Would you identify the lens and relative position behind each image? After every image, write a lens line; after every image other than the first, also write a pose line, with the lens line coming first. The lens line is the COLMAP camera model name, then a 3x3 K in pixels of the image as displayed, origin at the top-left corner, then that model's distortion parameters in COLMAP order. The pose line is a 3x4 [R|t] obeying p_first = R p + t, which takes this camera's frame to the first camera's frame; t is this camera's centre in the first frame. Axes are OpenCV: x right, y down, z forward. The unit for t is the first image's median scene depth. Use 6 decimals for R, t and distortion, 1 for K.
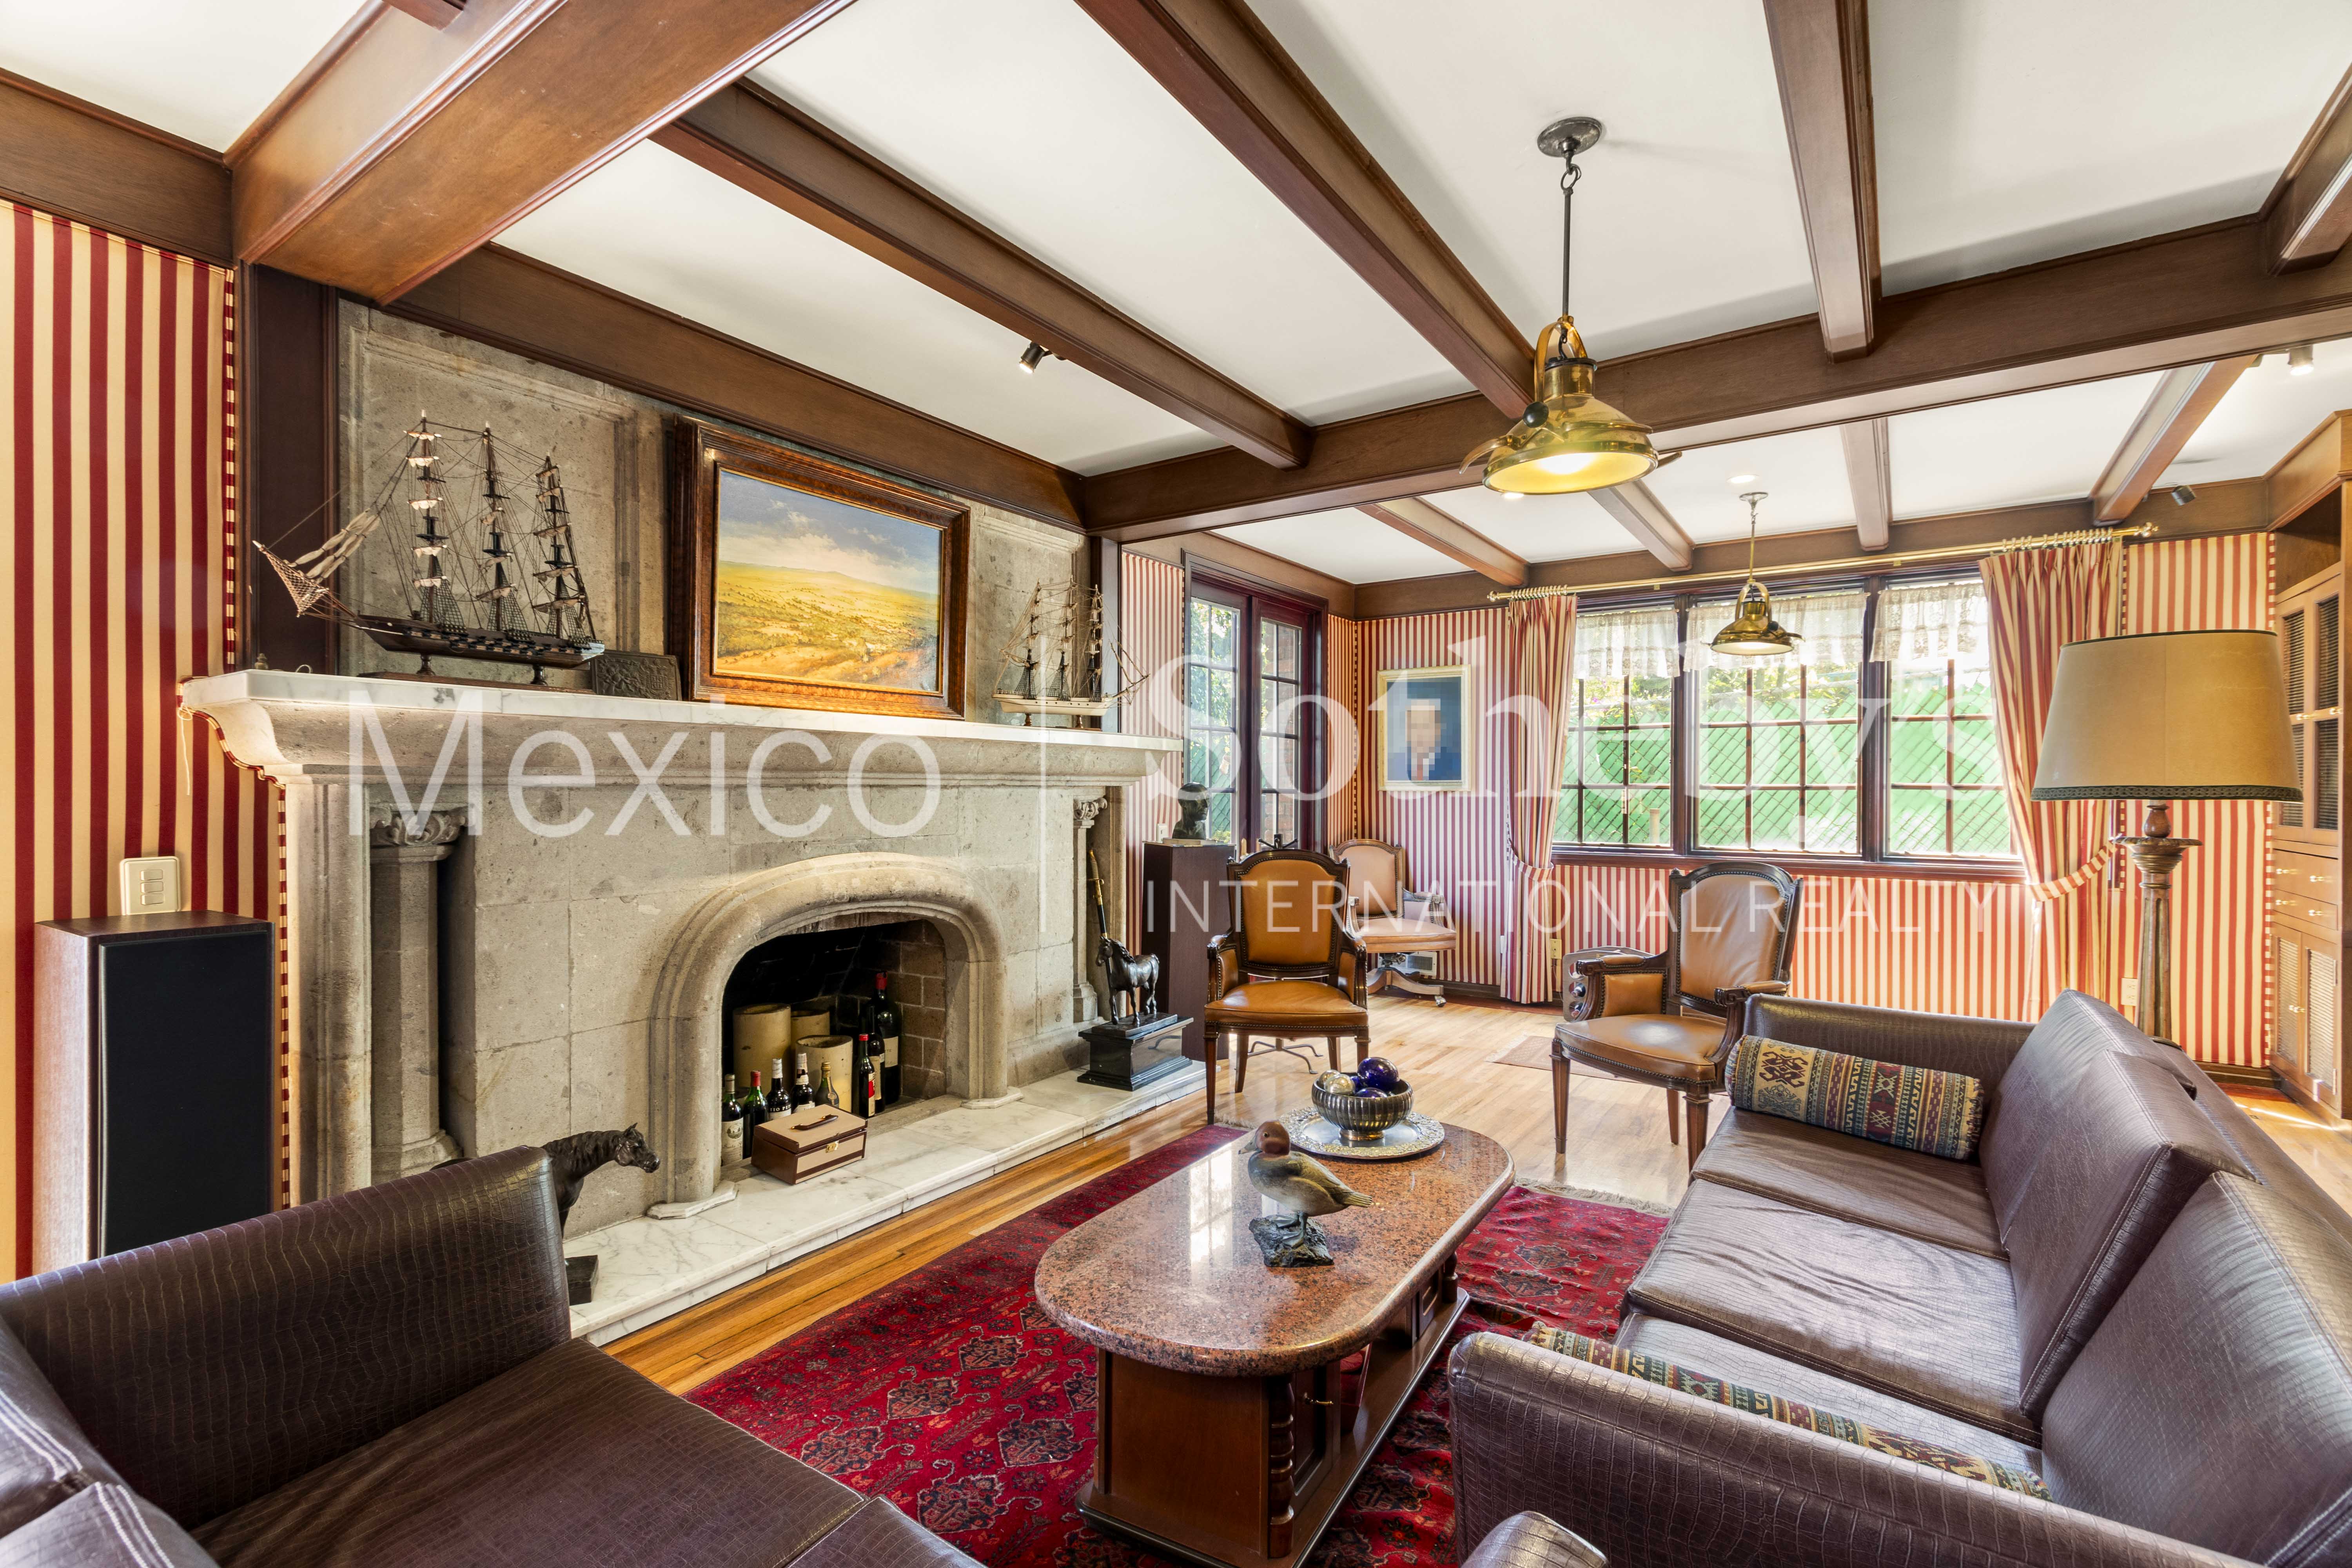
lens RADIAL K [[1090.7, 0, 1177.8], [0, 1090.7, 785.1], [0, 0, 1]] dist [-0.004047, -0.002391]
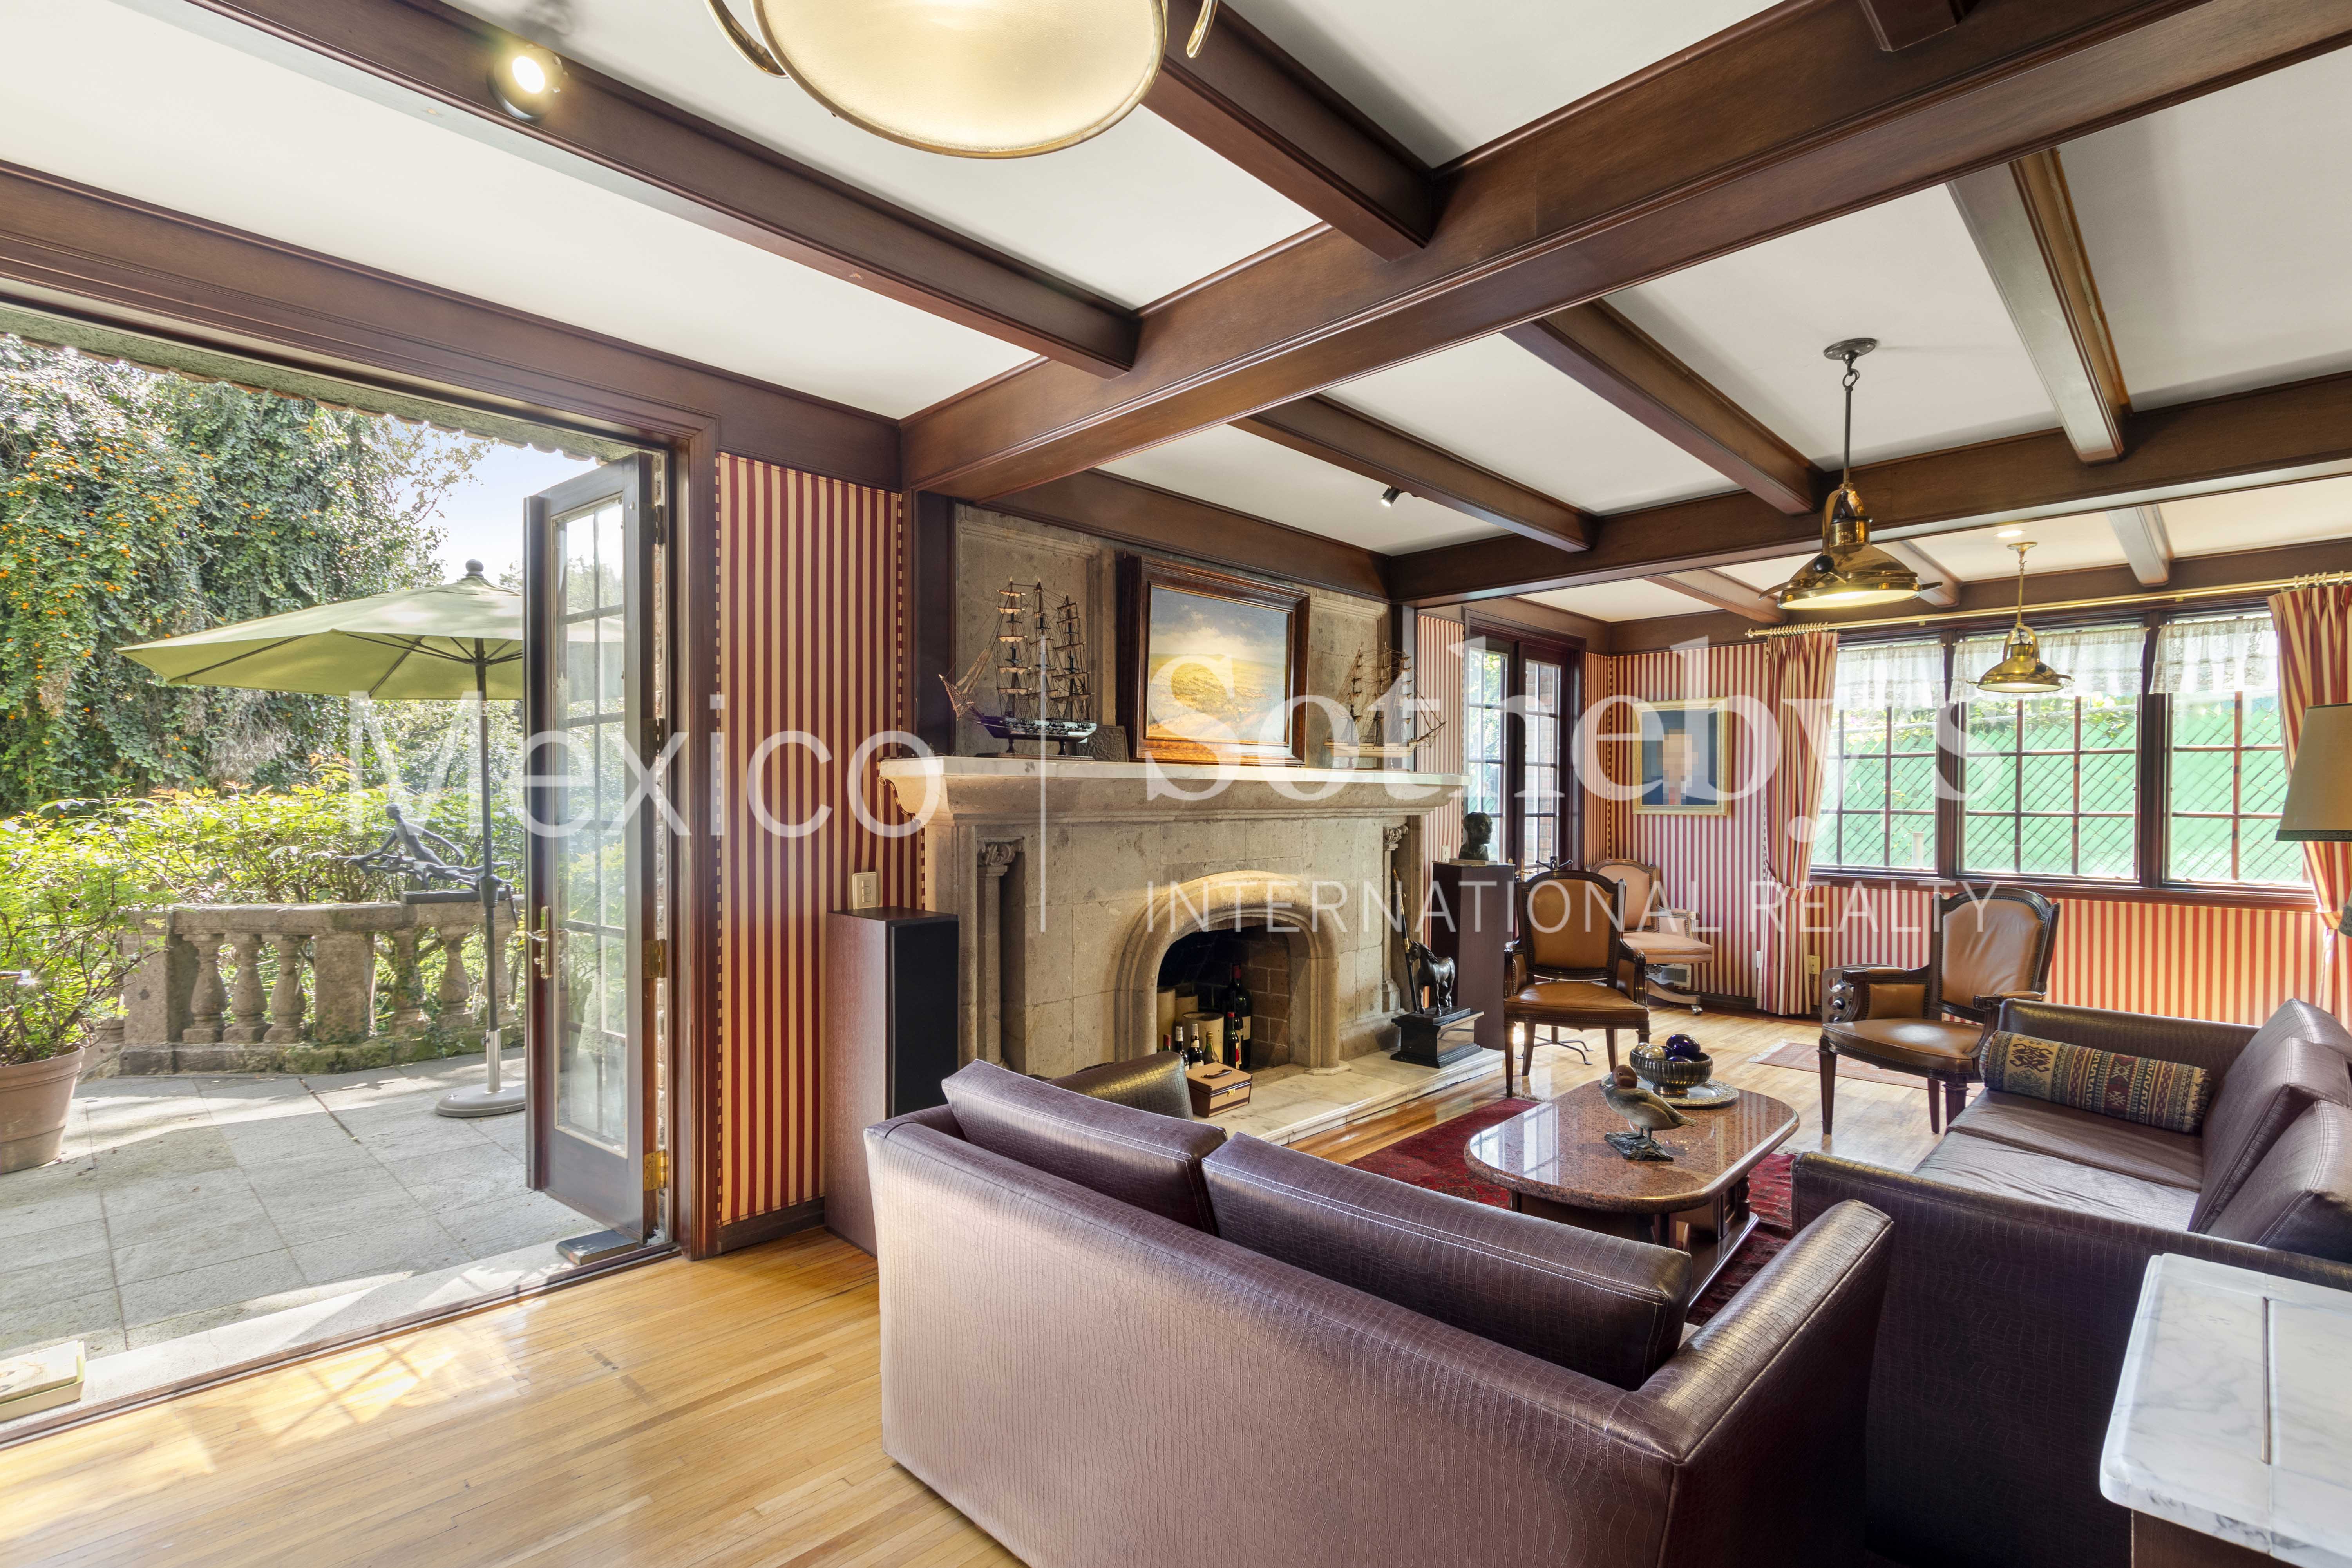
lens RADIAL K [[1090.7, 0, 1171.8], [0, 1090.7, 805.6], [0, 0, 1]] dist [-0.004047, -0.002391]
pose [[0.982161, 0.001225, -0.188039, -0.119641], [0.000603, 0.999953, 0.009665, -0.026414], [0.188042, -0.009606, 0.982114, -0.274809]]
